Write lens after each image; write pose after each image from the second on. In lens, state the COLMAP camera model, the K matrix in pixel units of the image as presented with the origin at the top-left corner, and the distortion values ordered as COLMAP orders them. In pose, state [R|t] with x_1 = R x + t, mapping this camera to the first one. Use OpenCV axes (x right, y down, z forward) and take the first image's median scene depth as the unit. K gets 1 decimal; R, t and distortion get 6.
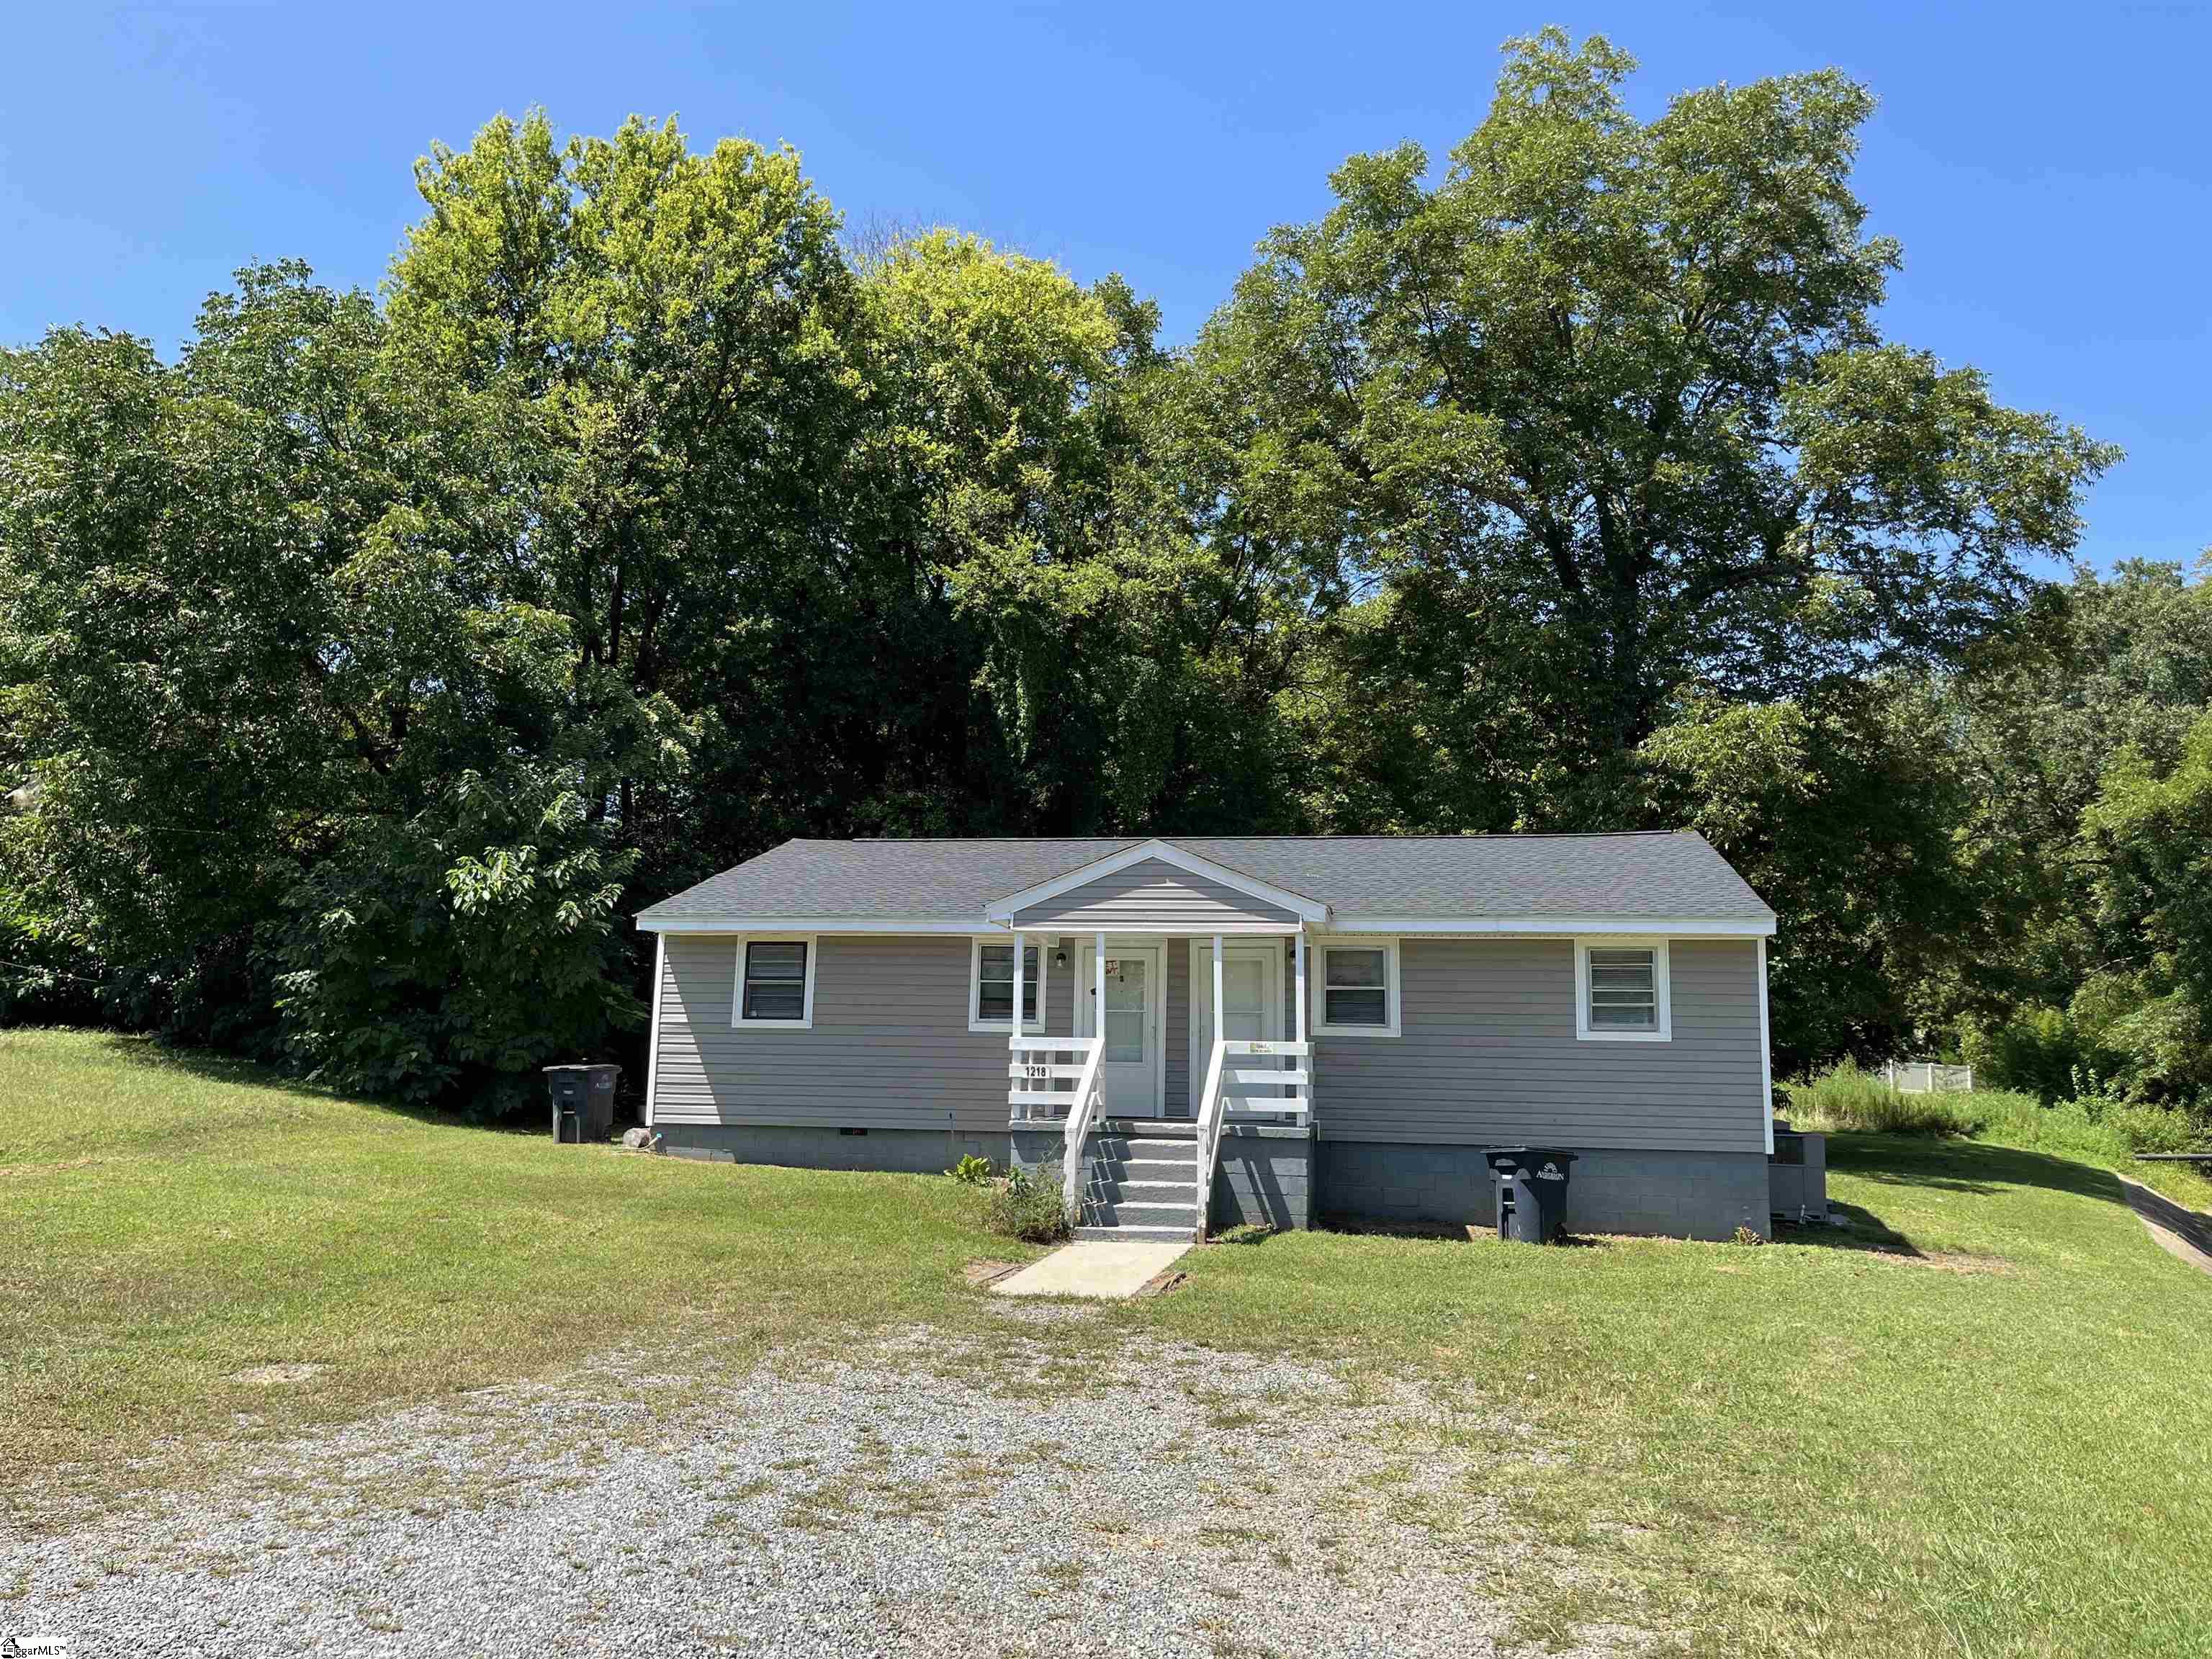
lens RADIAL K [[1704.0, 0, 1051.0], [0, 1704.0, 836.8], [0, 0, 1]] dist [0.062470, -0.036404]
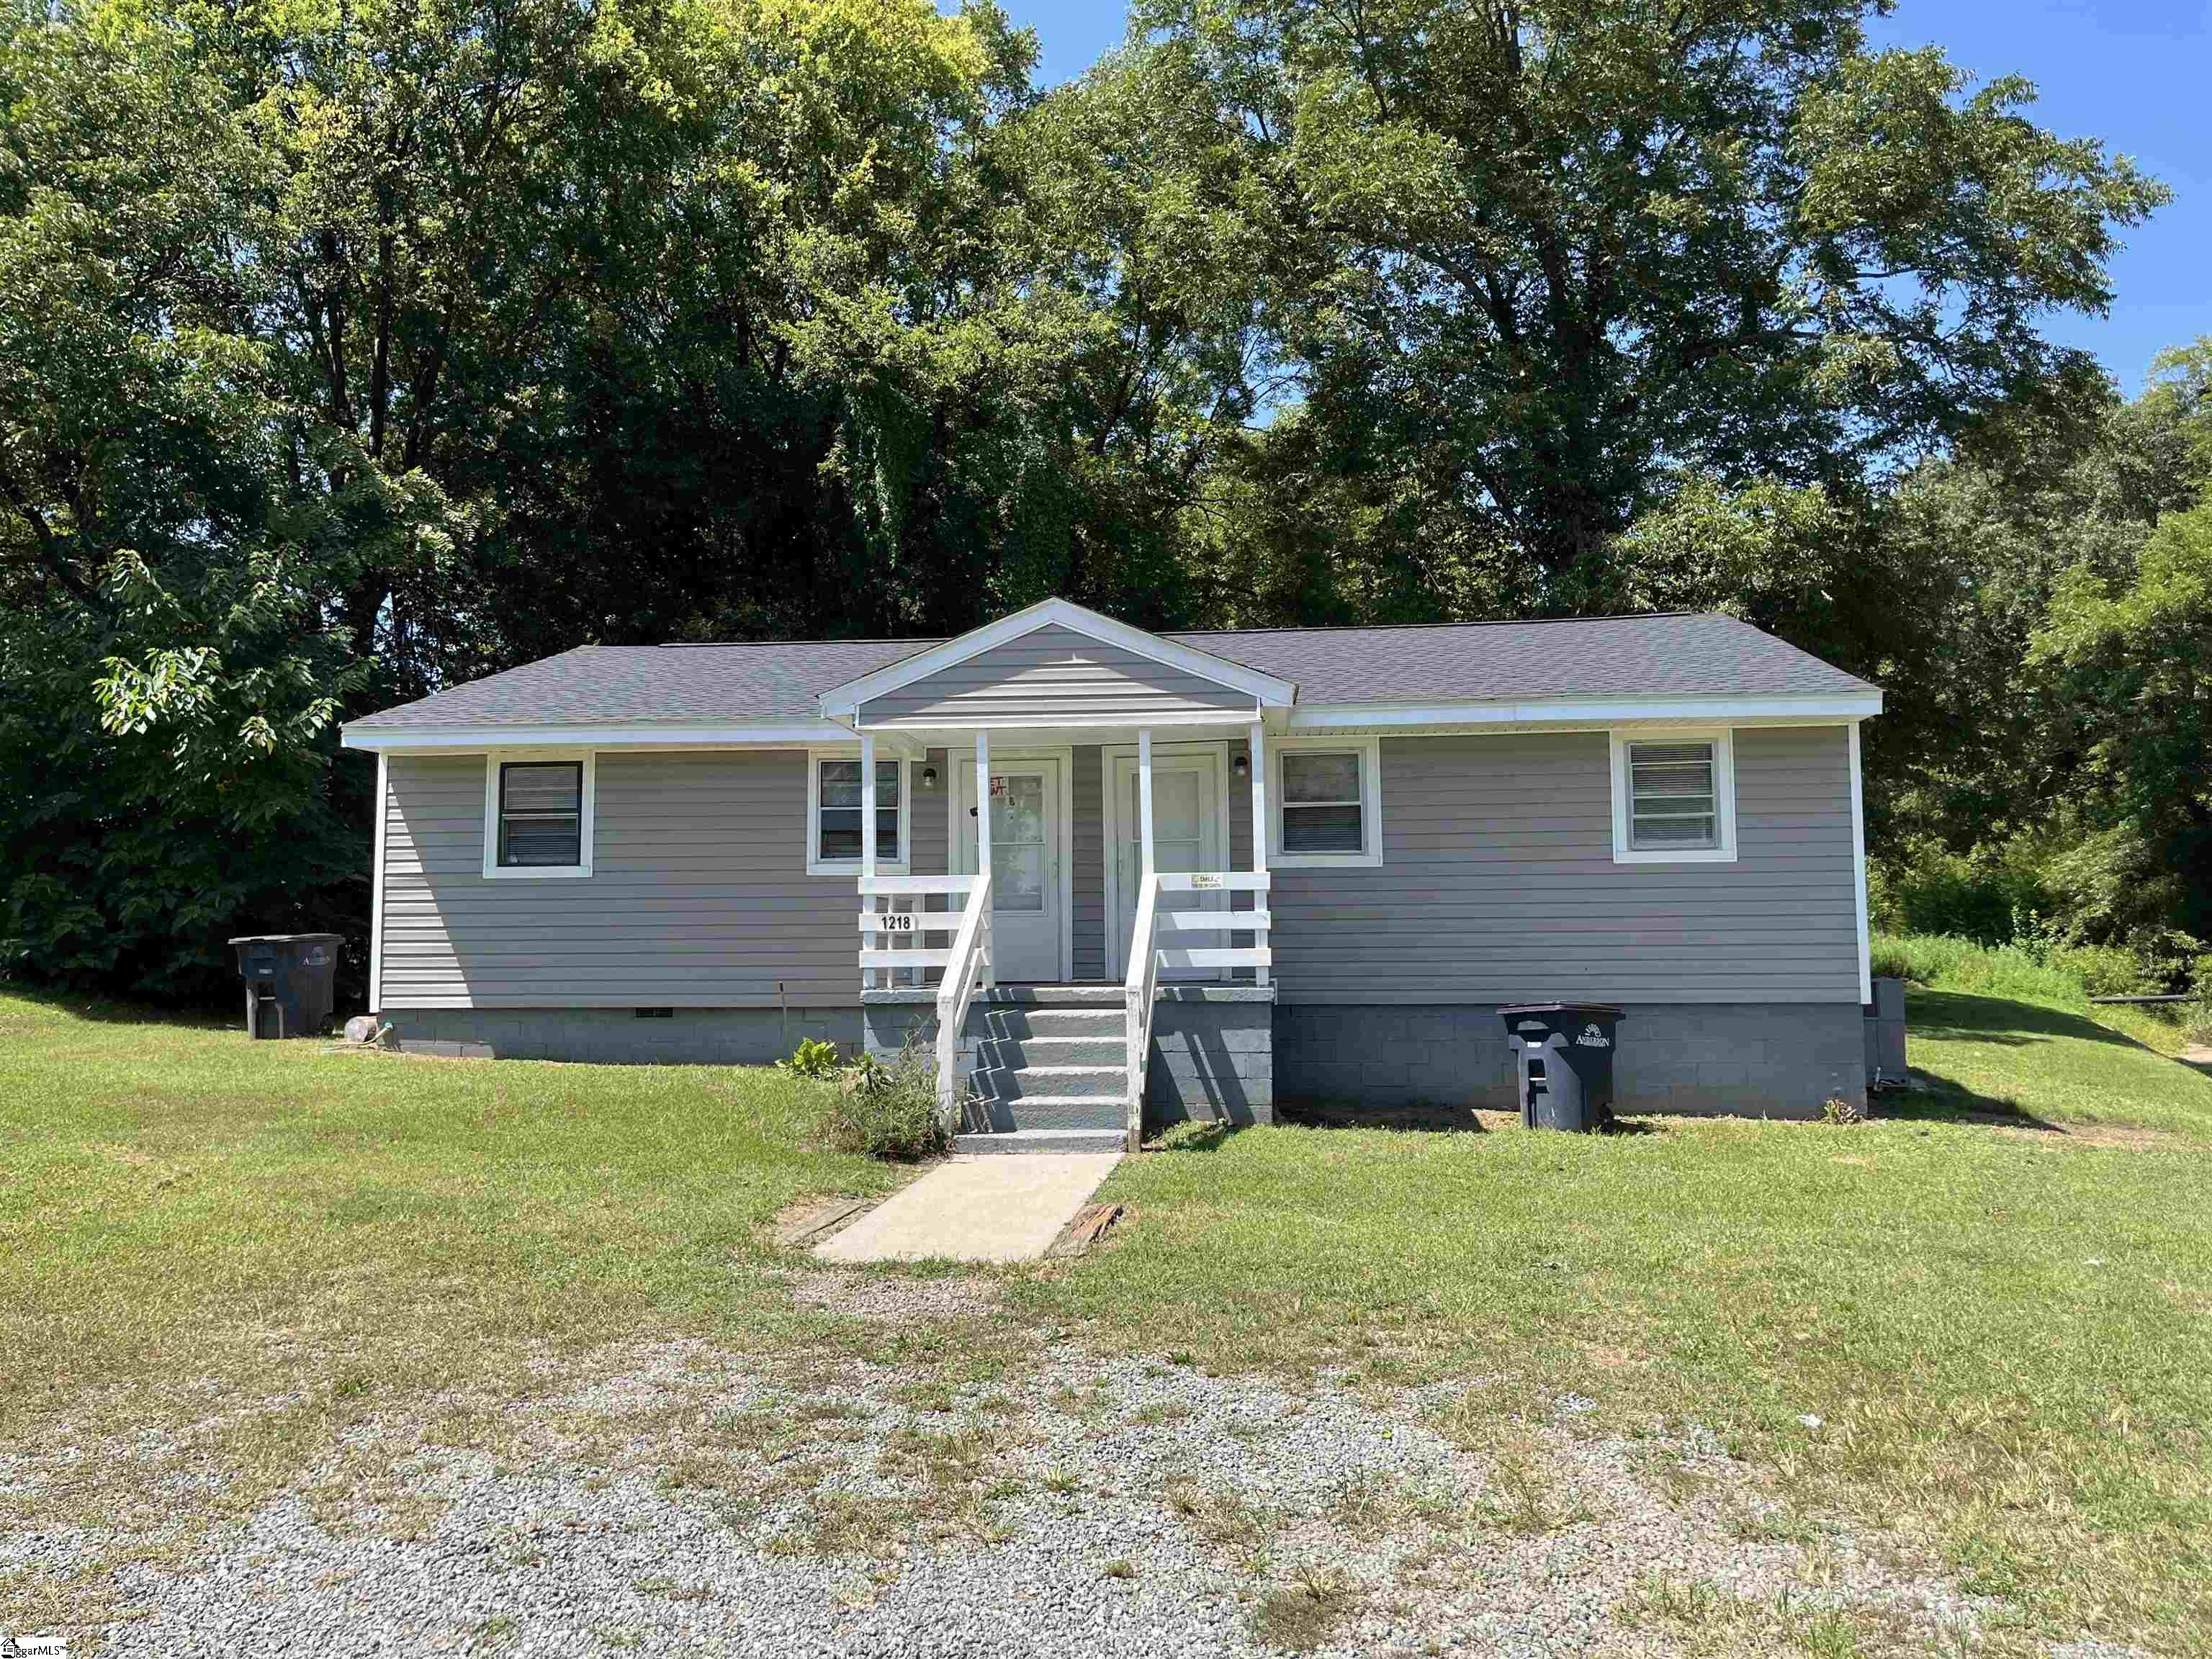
lens RADIAL K [[1690.8, 0, 1106.0], [0, 1690.8, 829.5], [0, 0, 1]] dist [0.054401, 0.001534]
pose [[0.994626, -0.017490, 0.102046, 0.006023], [0.010830, 0.997797, 0.065454, 0.047667], [-0.102966, -0.063997, 0.992624, 0.254948]]
